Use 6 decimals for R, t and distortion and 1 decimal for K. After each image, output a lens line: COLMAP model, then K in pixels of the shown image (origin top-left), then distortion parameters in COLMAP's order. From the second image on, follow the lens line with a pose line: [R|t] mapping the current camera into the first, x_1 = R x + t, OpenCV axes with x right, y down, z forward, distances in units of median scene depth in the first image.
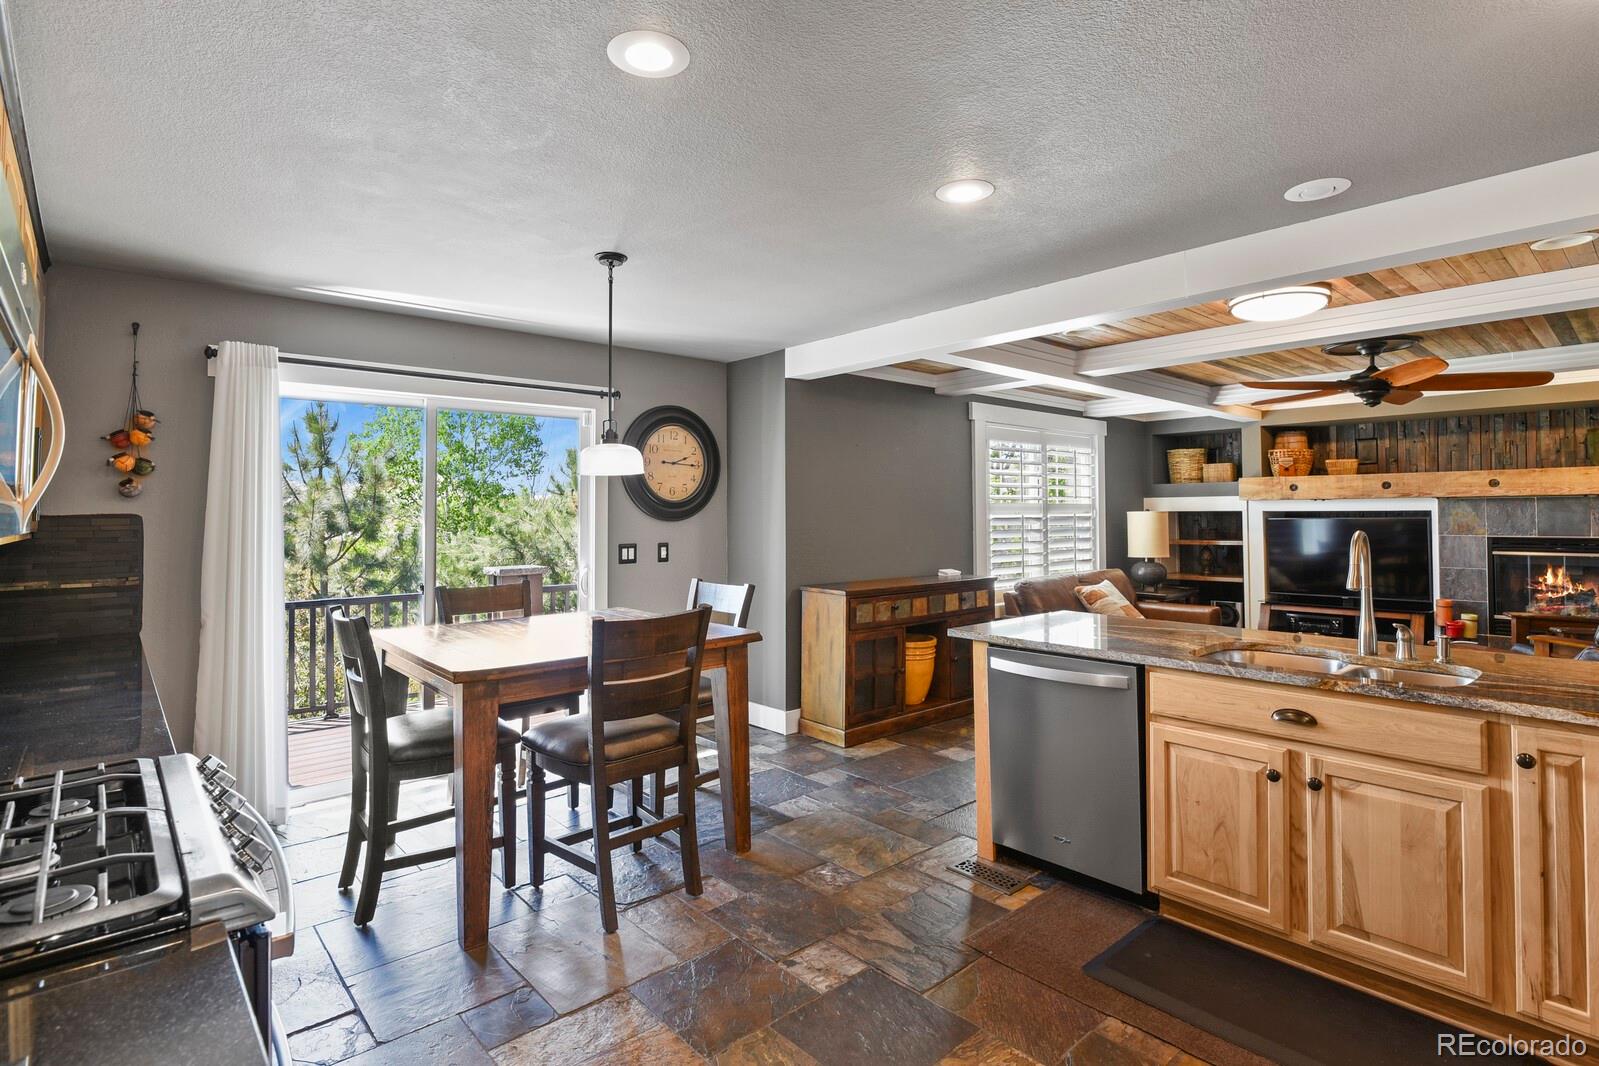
lens RADIAL K [[790.7, 0, 795.9], [0, 790.7, 496.6], [0, 0, 1]] dist [-0.012198, -0.004289]
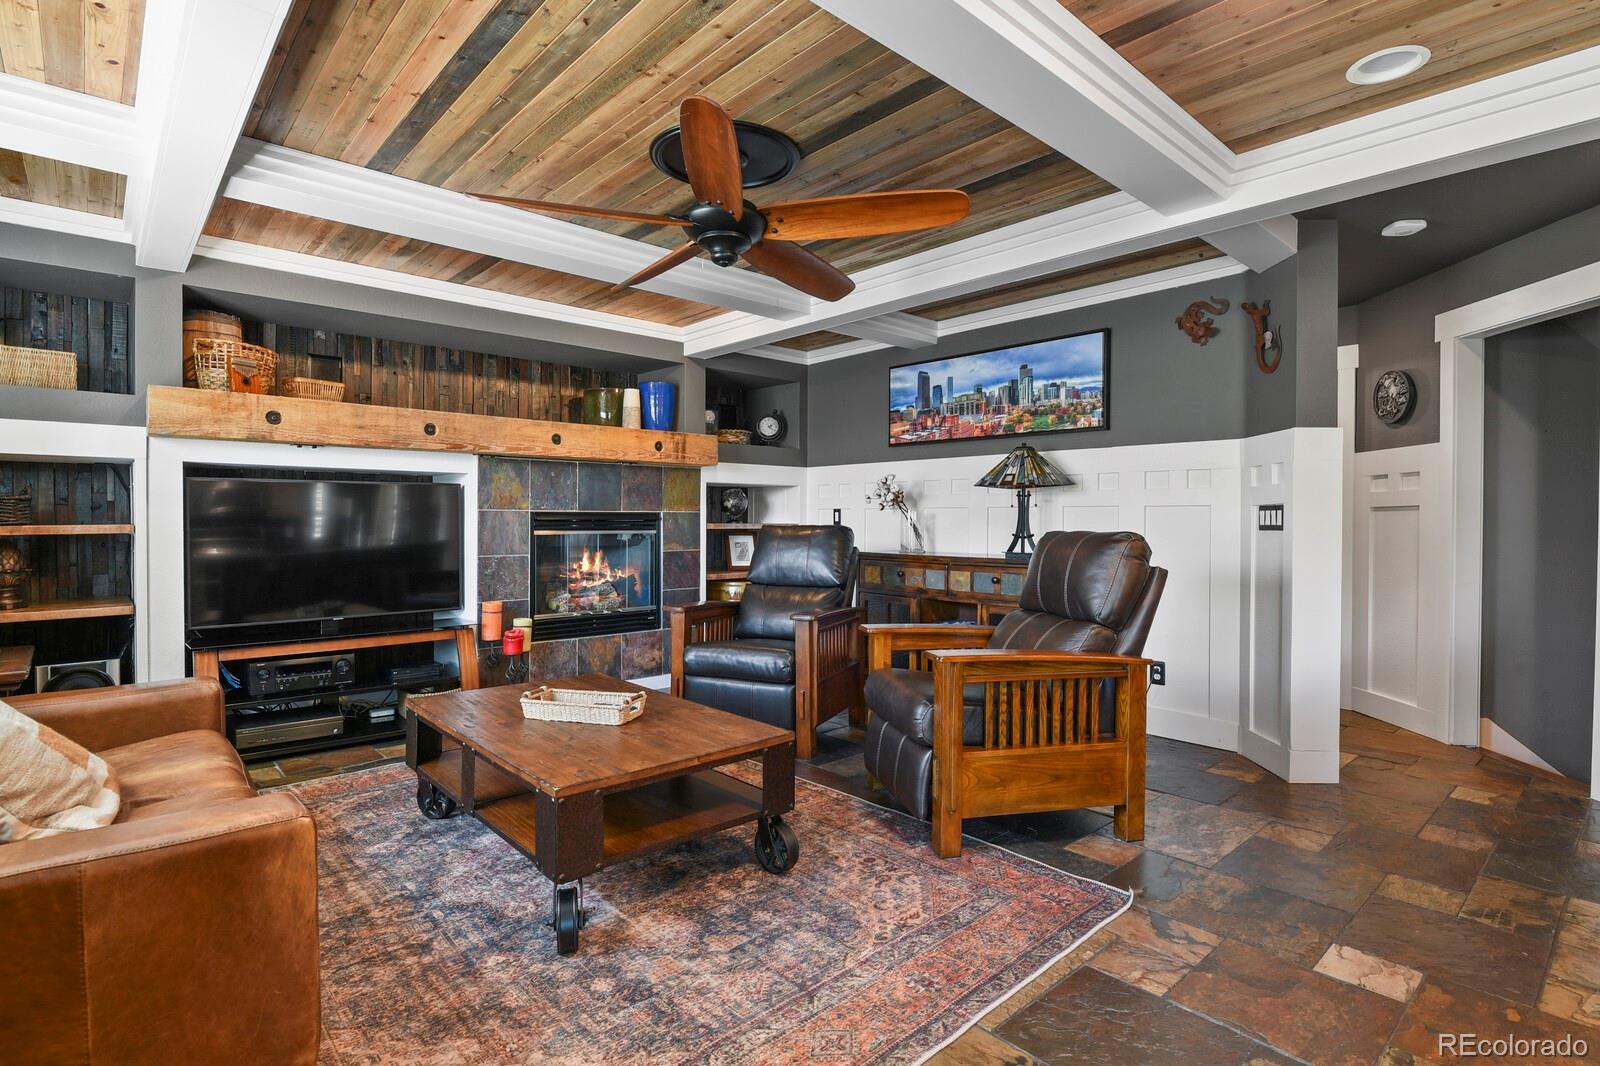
lens RADIAL K [[791.2, 0, 790.1], [0, 791.2, 527.8], [0, 0, 1]] dist [-0.012198, -0.004289]
pose [[-0.009783, -0.005366, 0.999938, 0.127162], [-0.026839, 0.999627, 0.005102, 0.055318], [-0.999592, -0.026787, -0.009923, 0.747916]]
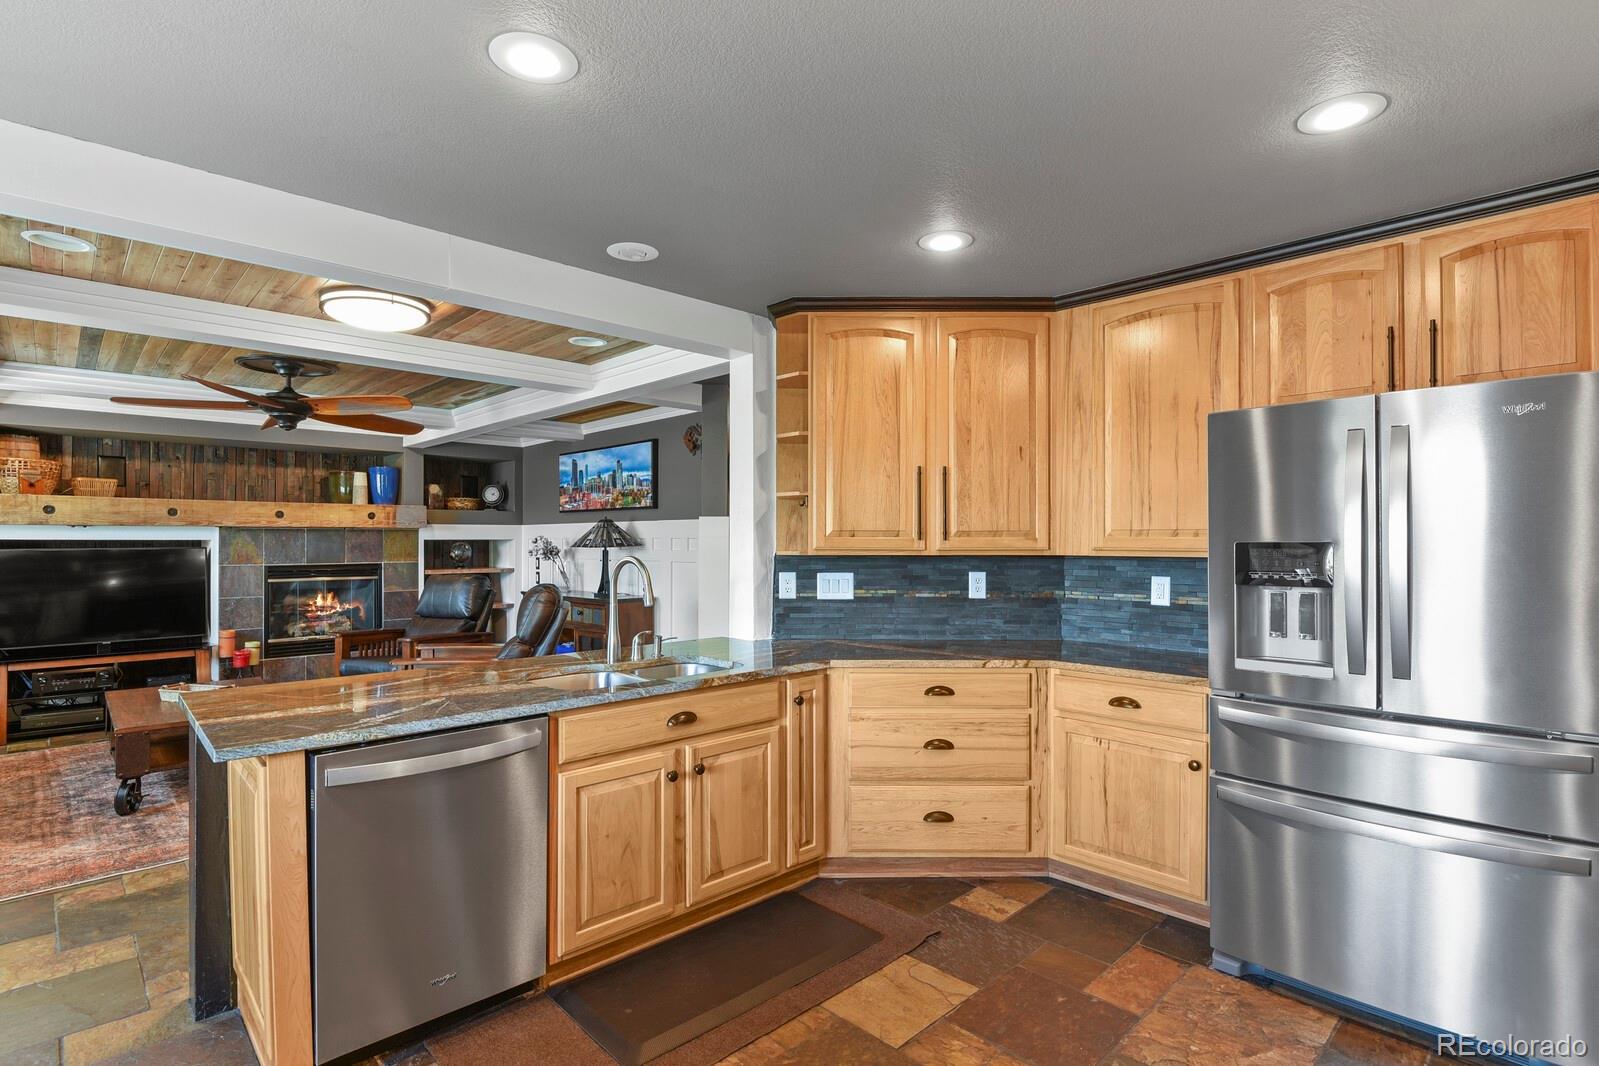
lens RADIAL K [[790.7, 0, 804.7], [0, 790.7, 539.3], [0, 0, 1]] dist [-0.012198, -0.004289]
pose [[-0.049566, 0.006767, 0.998748, -0.195844], [-0.021827, 0.999731, -0.007857, 0.008576], [-0.998532, -0.022189, -0.049405, 0.326742]]
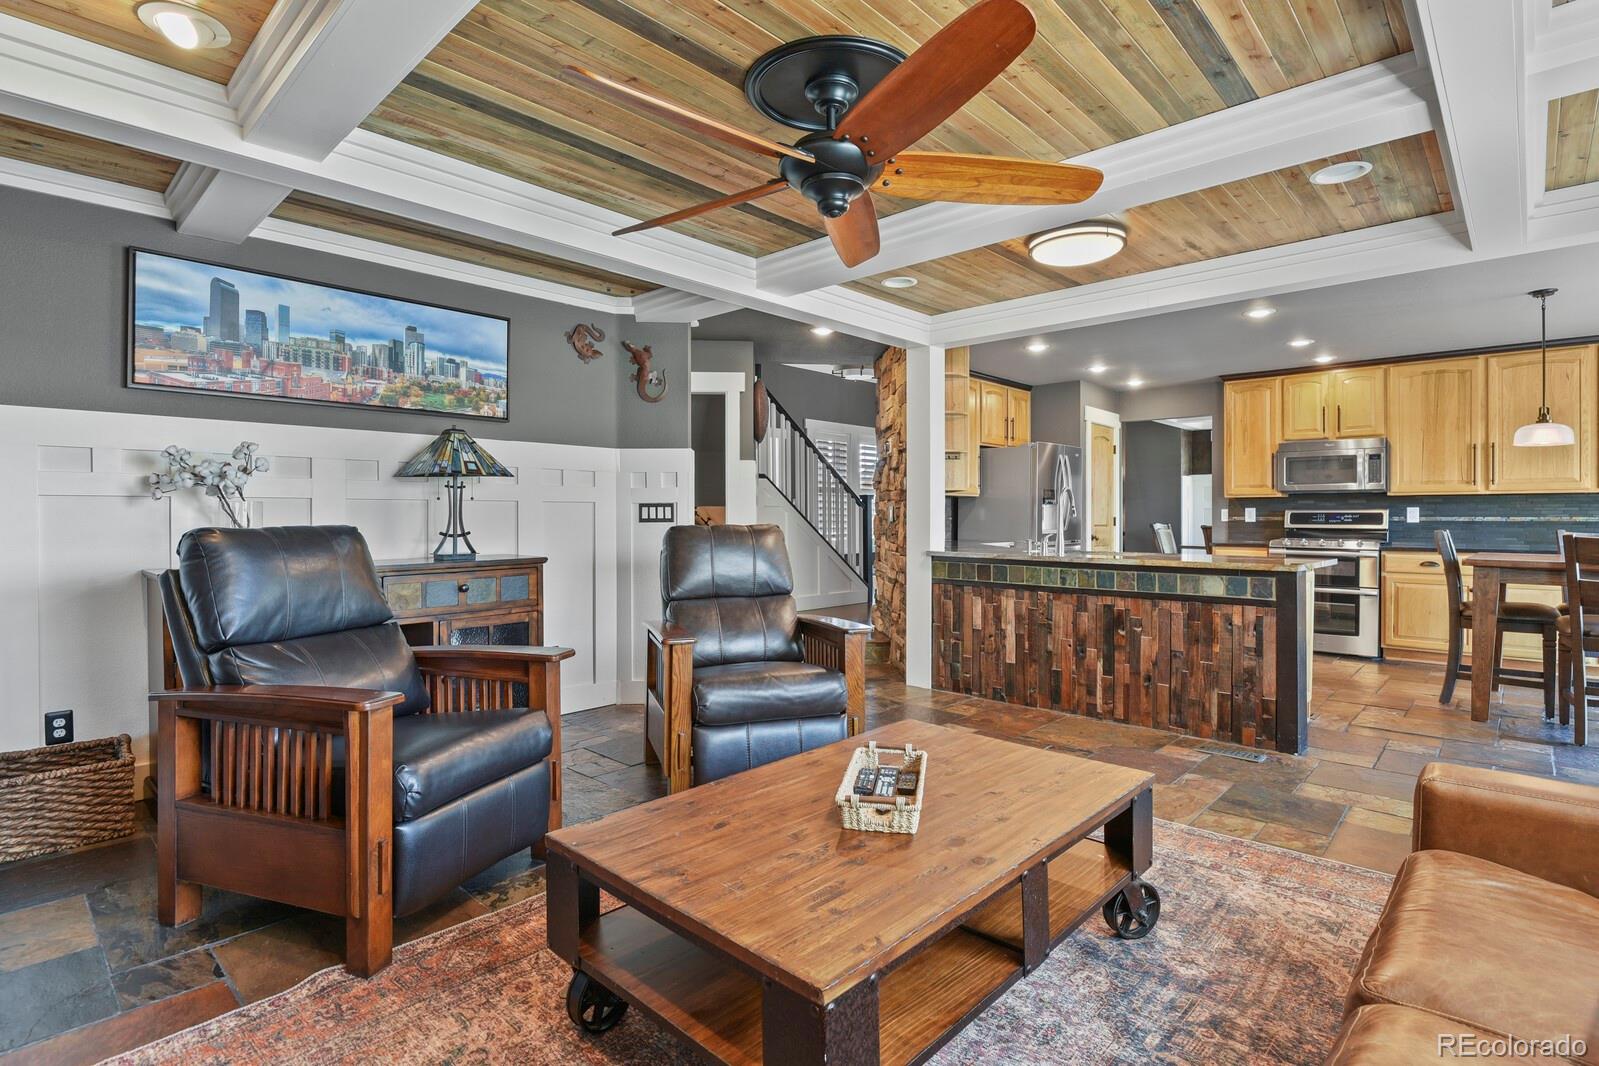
lens RADIAL K [[790.7, 0, 814.1], [0, 790.7, 515.8], [0, 0, 1]] dist [-0.012198, -0.004289]
pose [[-0.993576, 0.005380, -0.113038, 0.629790], [0.007950, 0.999720, -0.022293, 0.061796], [0.112886, -0.023049, -0.993341, 1.157712]]
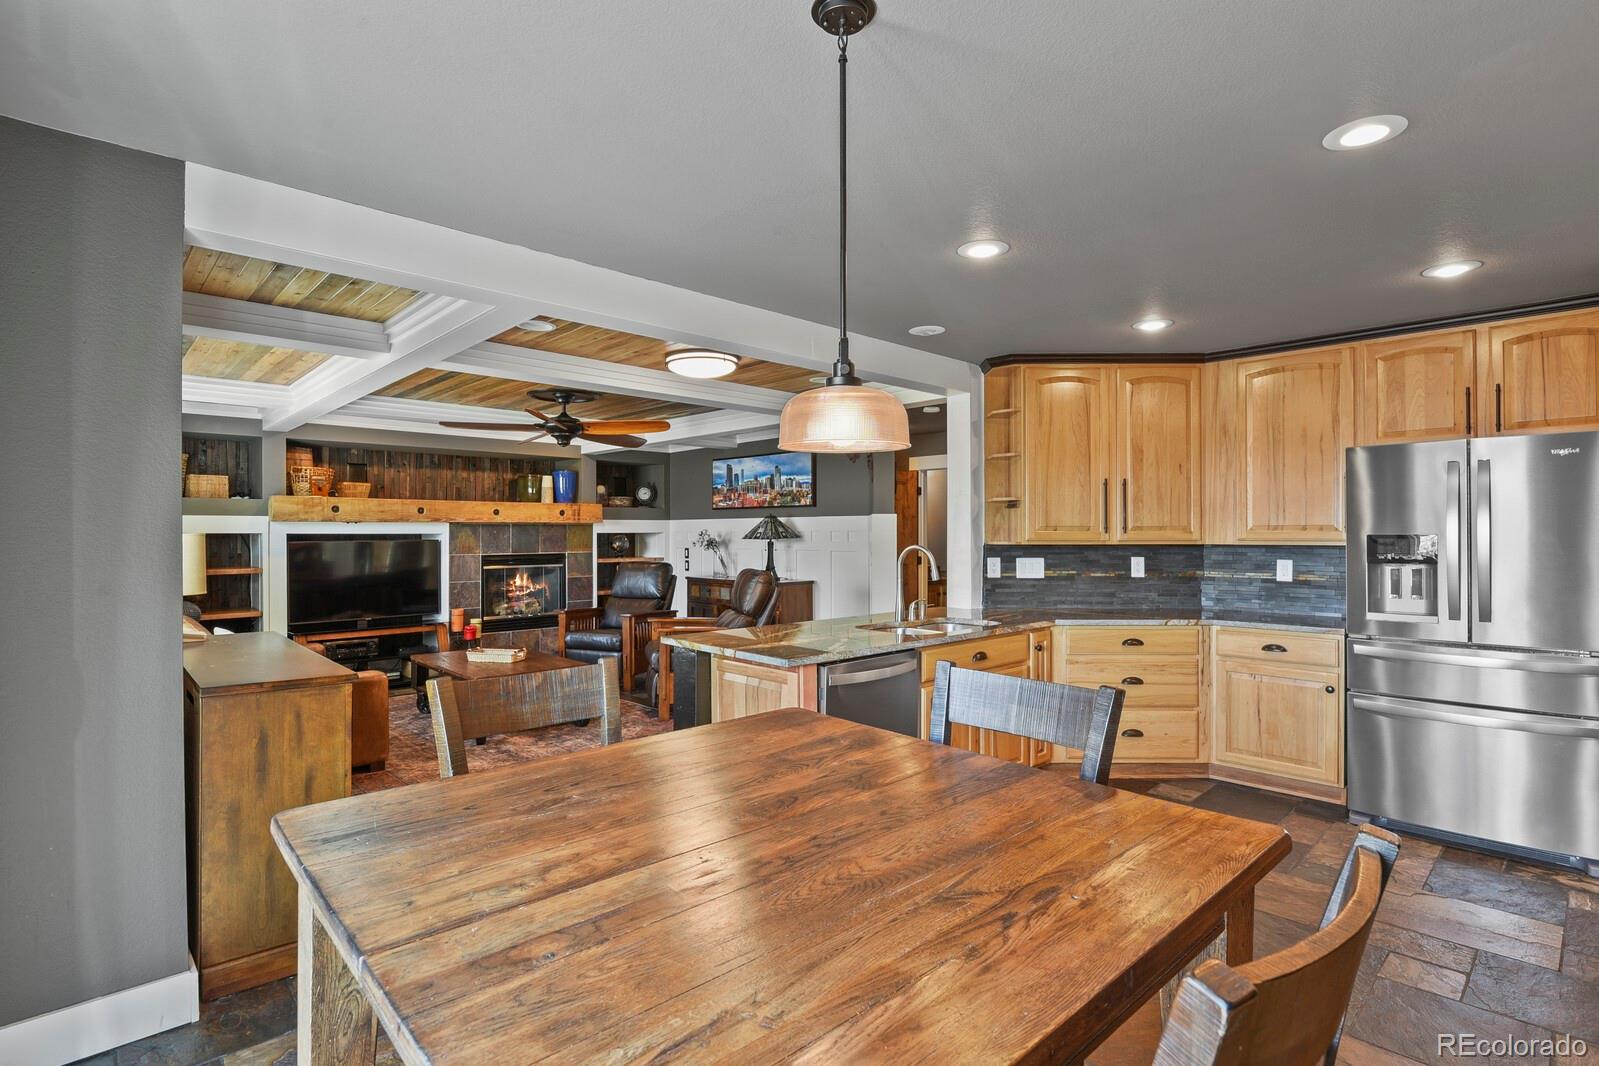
lens RADIAL K [[790.7, 0, 796.5], [0, 790.7, 530.0], [0, 0, 1]] dist [-0.012198, -0.004289]
pose [[-0.037656, 0.008769, 0.999252, -0.381653], [-0.020212, 0.999750, -0.009535, 0.013109], [-0.999086, -0.020556, -0.037469, 0.538521]]
